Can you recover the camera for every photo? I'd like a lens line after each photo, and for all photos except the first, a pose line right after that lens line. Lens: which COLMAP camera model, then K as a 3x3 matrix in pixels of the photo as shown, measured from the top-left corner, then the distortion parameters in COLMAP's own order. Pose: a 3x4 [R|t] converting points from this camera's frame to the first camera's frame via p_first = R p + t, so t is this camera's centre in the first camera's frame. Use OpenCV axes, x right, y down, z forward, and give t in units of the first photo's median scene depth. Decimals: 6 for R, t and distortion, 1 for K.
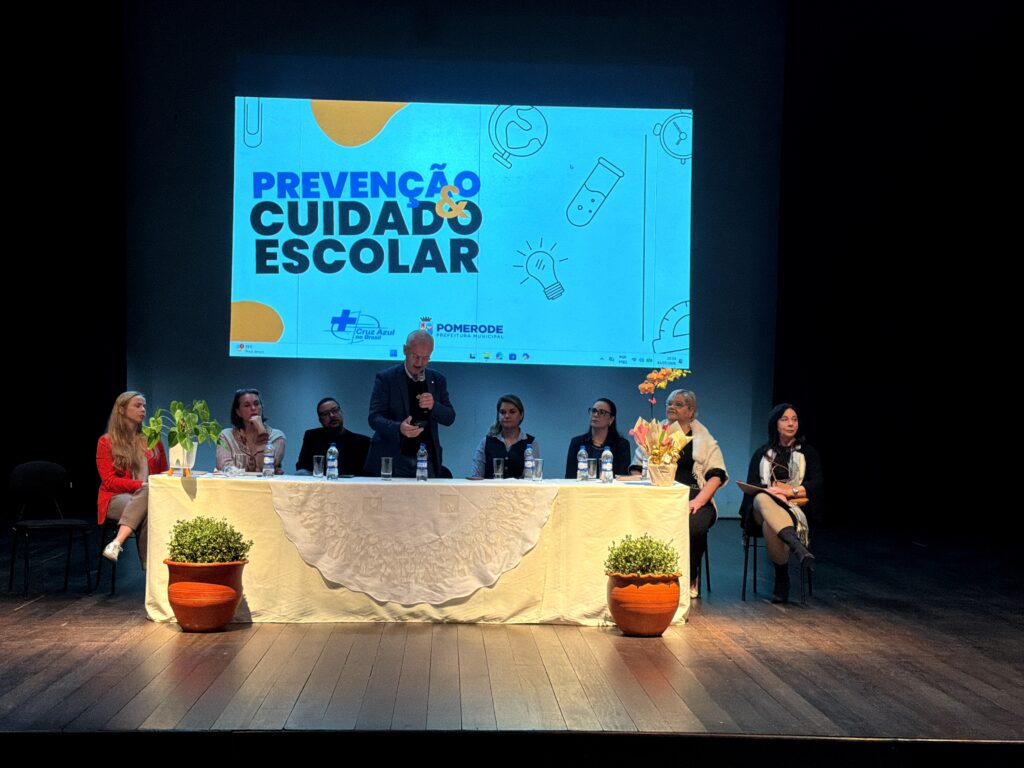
lens RADIAL K [[1566.2, 0, 513.1], [0, 1566.2, 384.4], [0, 0, 1]] dist [0.102025, 0.000000]
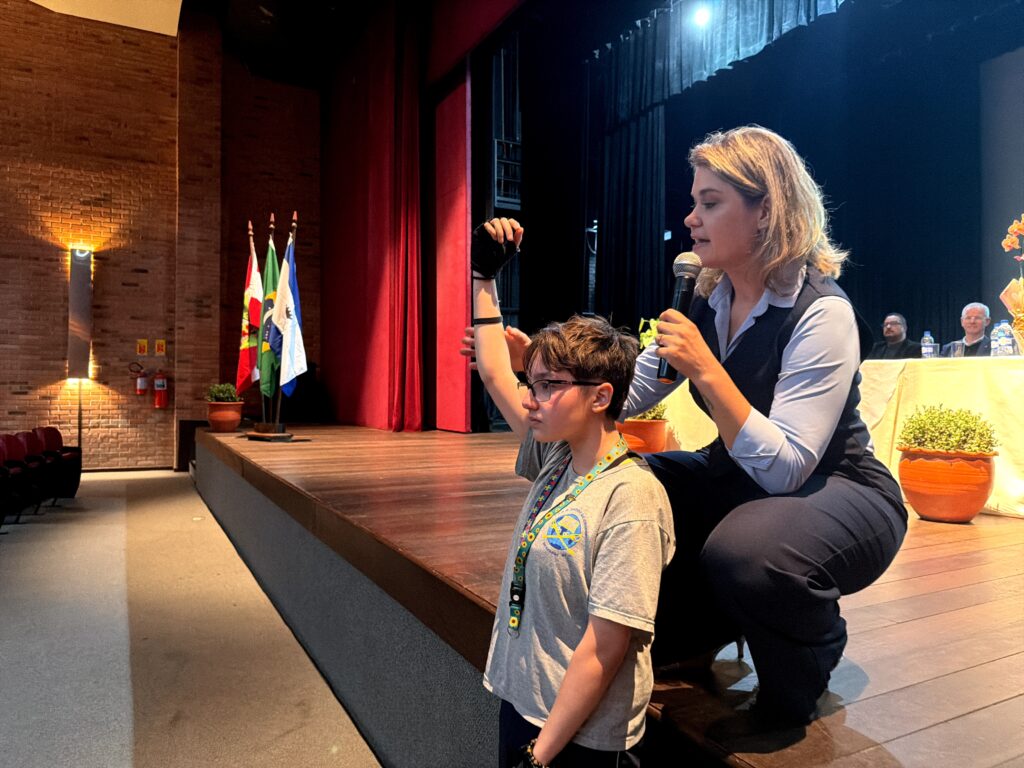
lens RADIAL K [[712.7, 0, 517.6], [0, 712.7, 384.9], [0, 0, 1]] dist [0.079524, -0.106432]
pose [[0.437376, -0.016156, -0.899133, 0.166062], [0.011476, 0.999857, -0.012383, 0.042110], [0.899205, -0.004902, 0.437499, 0.297044]]
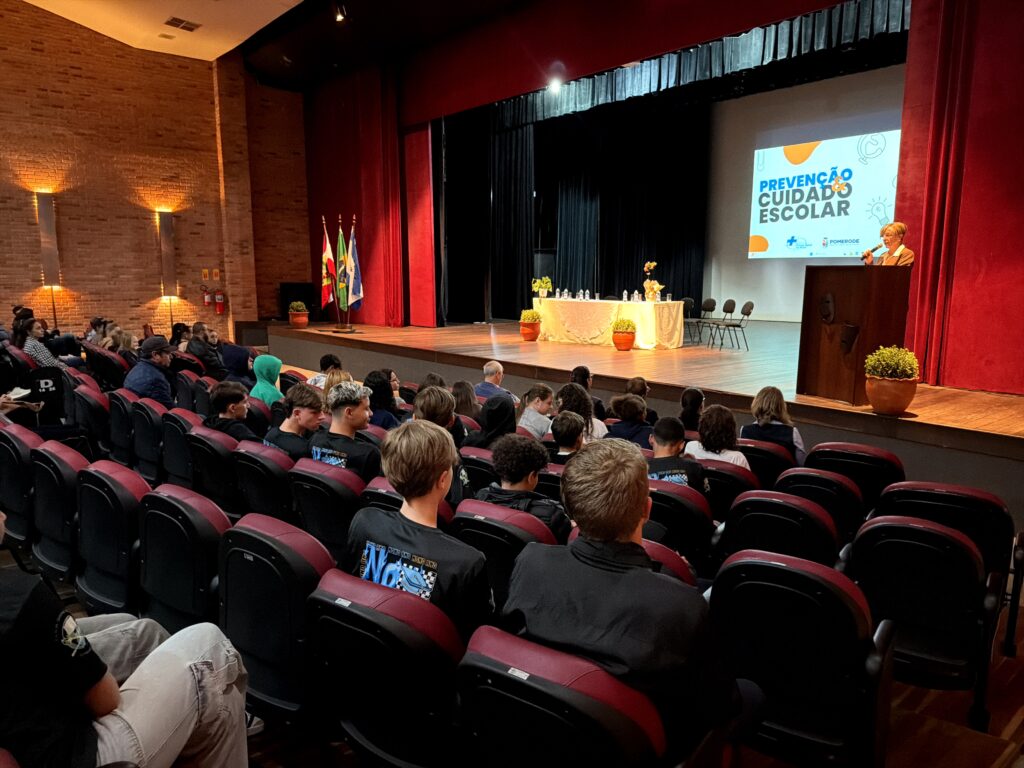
lens RADIAL K [[712.7, 0, 519.5], [0, 712.7, 383.1], [0, 0, 1]] dist [0.079524, -0.106432]
pose [[0.611877, 0.101882, -0.784363, 0.519614], [0.018422, 0.989565, 0.142907, 0.009233], [0.790738, -0.101891, 0.603615, -0.009353]]
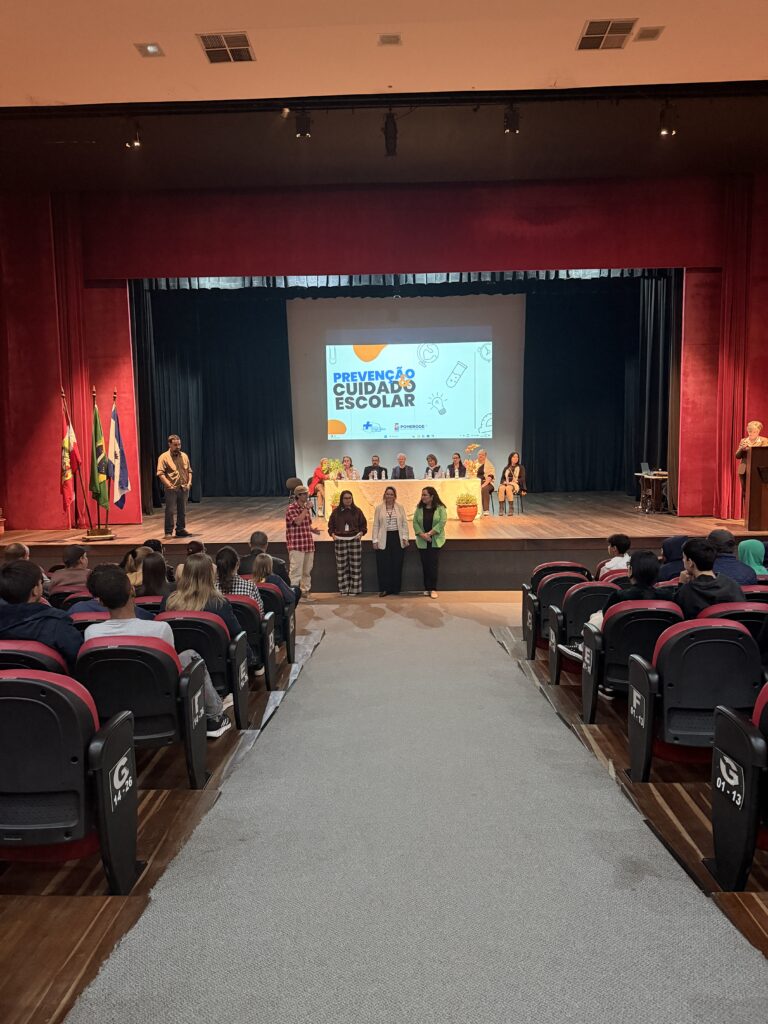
lens RADIAL K [[712.7, 0, 378.4], [0, 712.7, 522.8], [0, 0, 1]] dist [0.079524, -0.106432]
pose [[0.996807, -0.028128, -0.074734, 0.001983], [0.036585, 0.992770, 0.114320, -0.013023], [0.070978, -0.116689, 0.990629, -0.284628]]
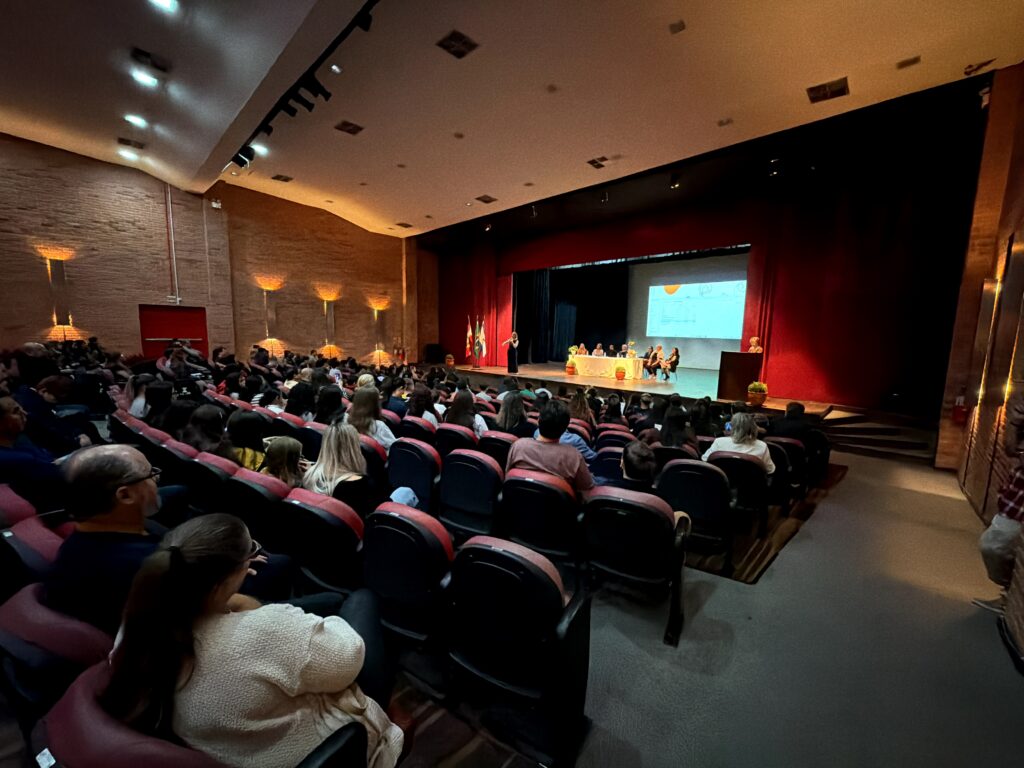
lens RADIAL K [[406.1, 0, 512.3], [0, 406.1, 383.4], [0, 0, 1]] dist [0.005213, 0.000173]
pose [[0.682210, 0.086012, -0.726080, 0.529649], [-0.000448, 0.993105, 0.117223, -0.019048], [0.731156, -0.079645, 0.677545, -0.294716]]
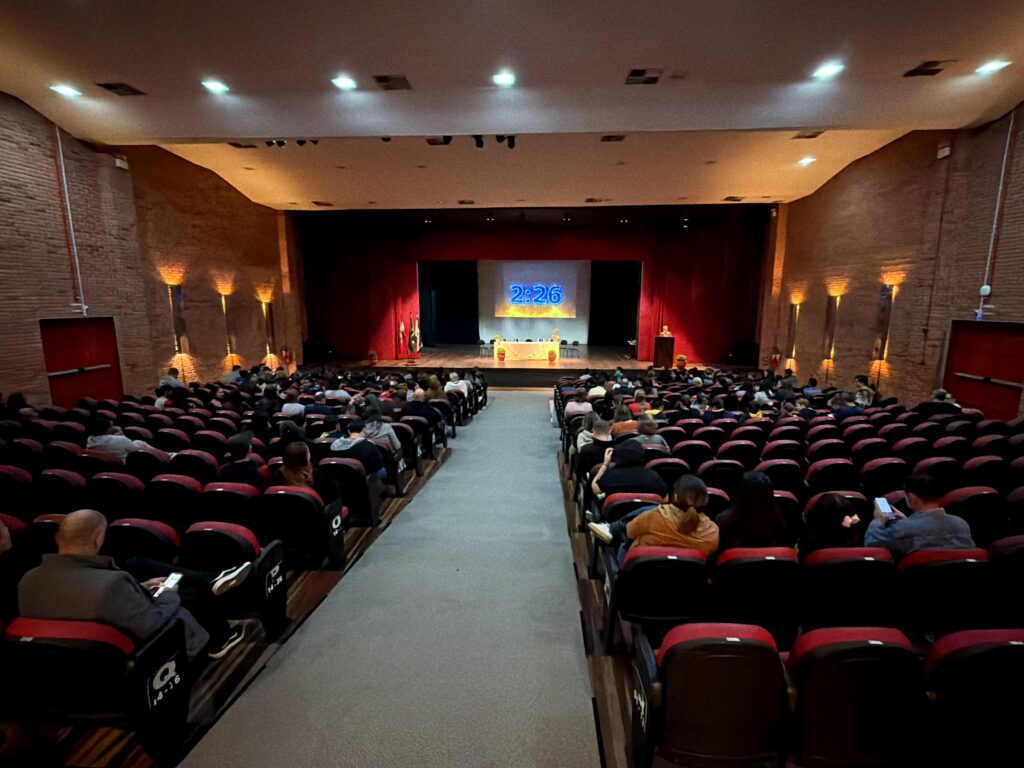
lens RADIAL K [[489.6, 0, 511.5], [0, 489.6, 388.5], [0, 0, 1]] dist [0.001791, -0.000400]
pose [[0.994778, 0.002134, -0.102040, 0.066585], [0.017414, 0.981573, 0.190292, -0.101421], [0.100565, -0.191075, 0.976410, -0.819016]]
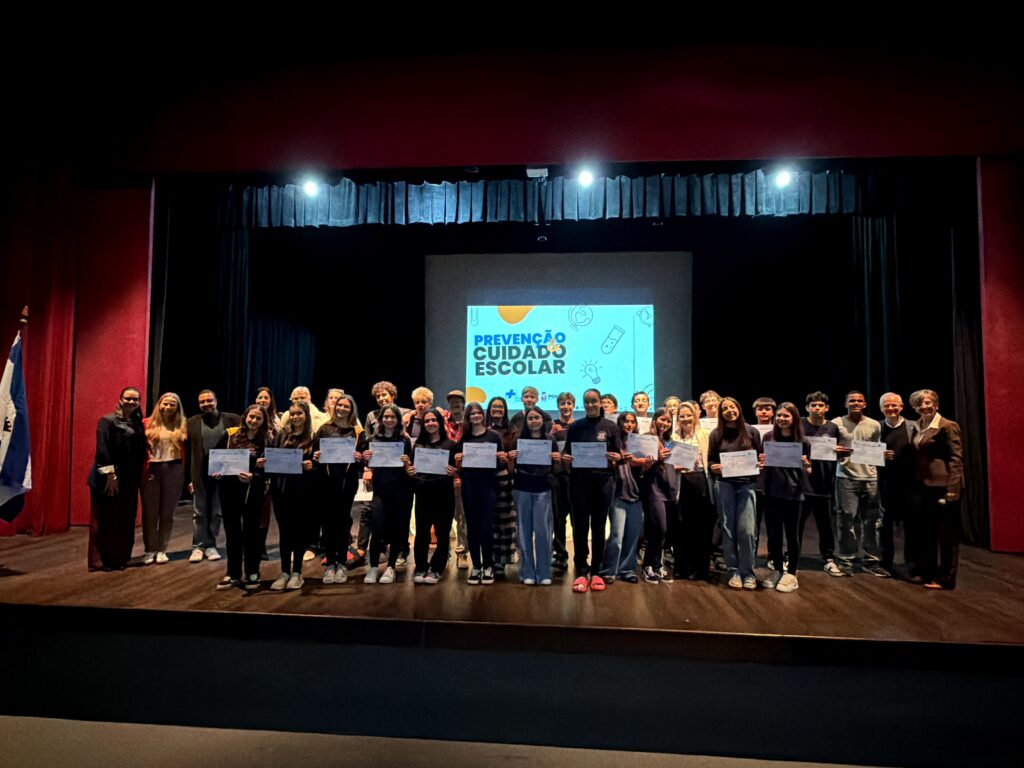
lens RADIAL K [[575.4, 0, 506.5], [0, 575.4, 386.1], [0, 0, 1]] dist [0.005636, -0.006721]
pose [[0.990777, -0.015349, -0.134627, 0.007967], [0.009294, 0.998922, -0.045489, -0.011687], [0.135180, 0.043819, 0.989852, 0.099576]]
